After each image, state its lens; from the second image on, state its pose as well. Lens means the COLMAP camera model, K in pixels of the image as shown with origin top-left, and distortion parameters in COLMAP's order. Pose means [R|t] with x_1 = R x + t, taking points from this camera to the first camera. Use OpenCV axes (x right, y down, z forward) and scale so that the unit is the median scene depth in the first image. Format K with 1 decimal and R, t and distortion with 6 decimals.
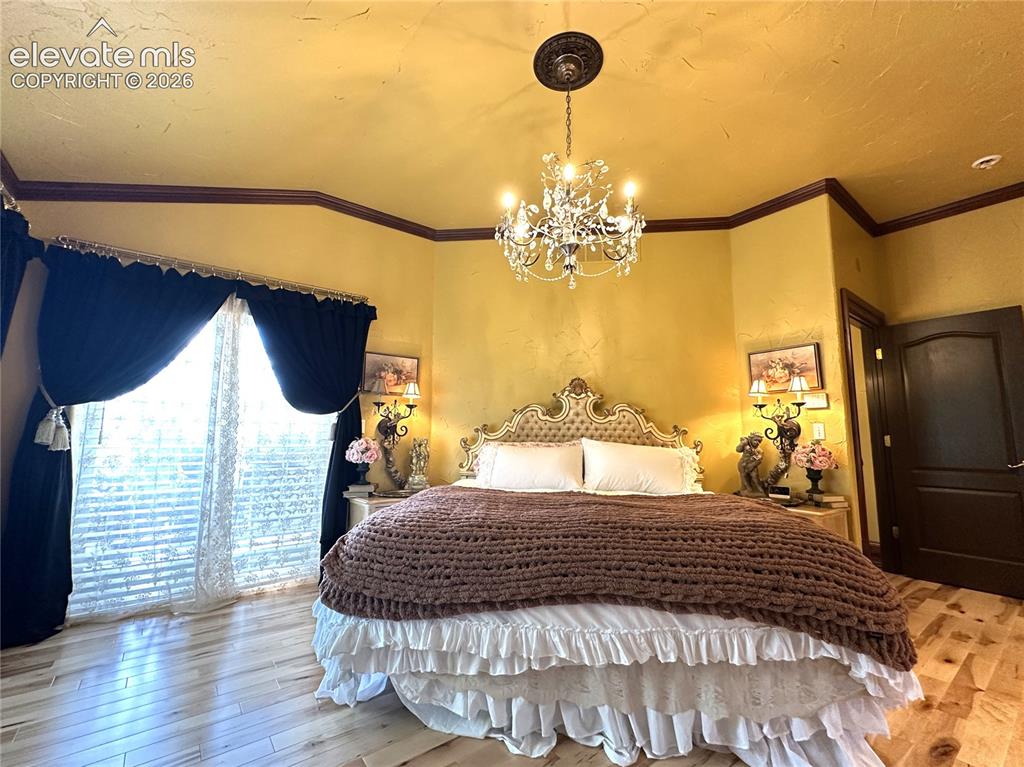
lens RADIAL K [[413.9, 0, 514.9], [0, 413.9, 383.3], [0, 0, 1]] dist [-0.000042, 0.000313]
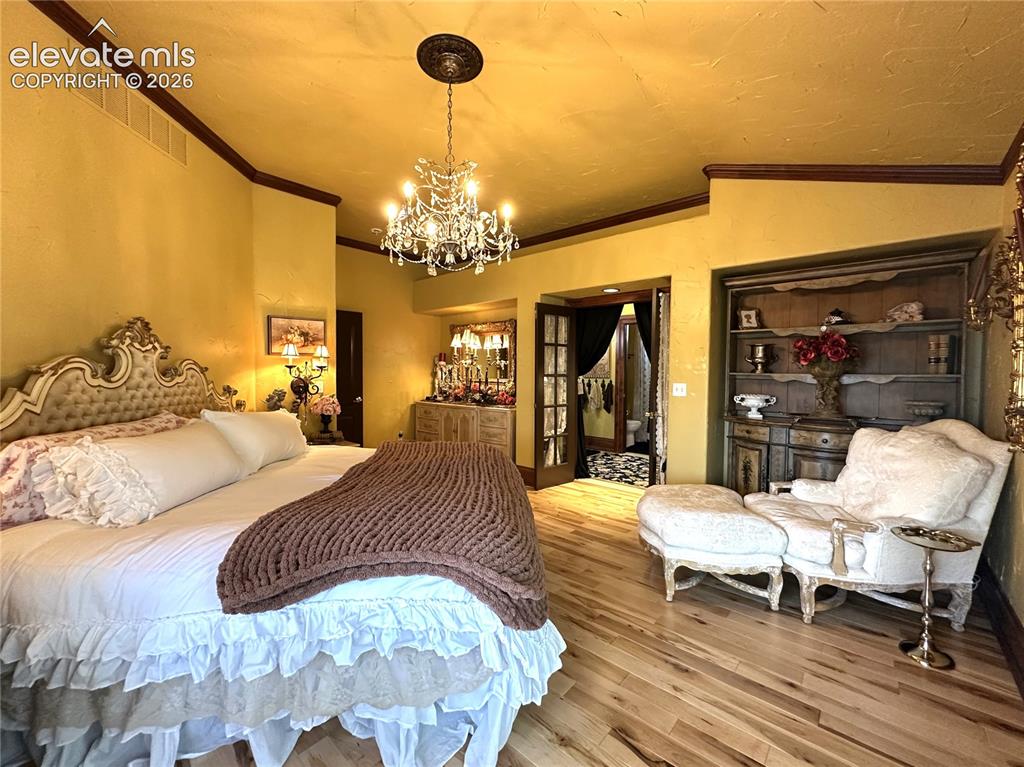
lens RADIAL K [[413.9, 0, 514.9], [0, 413.9, 383.3], [0, 0, 1]] dist [-0.000042, 0.000313]
pose [[-0.155958, -0.036070, 0.987105, -0.587340], [-0.125478, 0.991960, 0.016423, 0.003661], [-0.979761, -0.121298, -0.159230, 0.528419]]
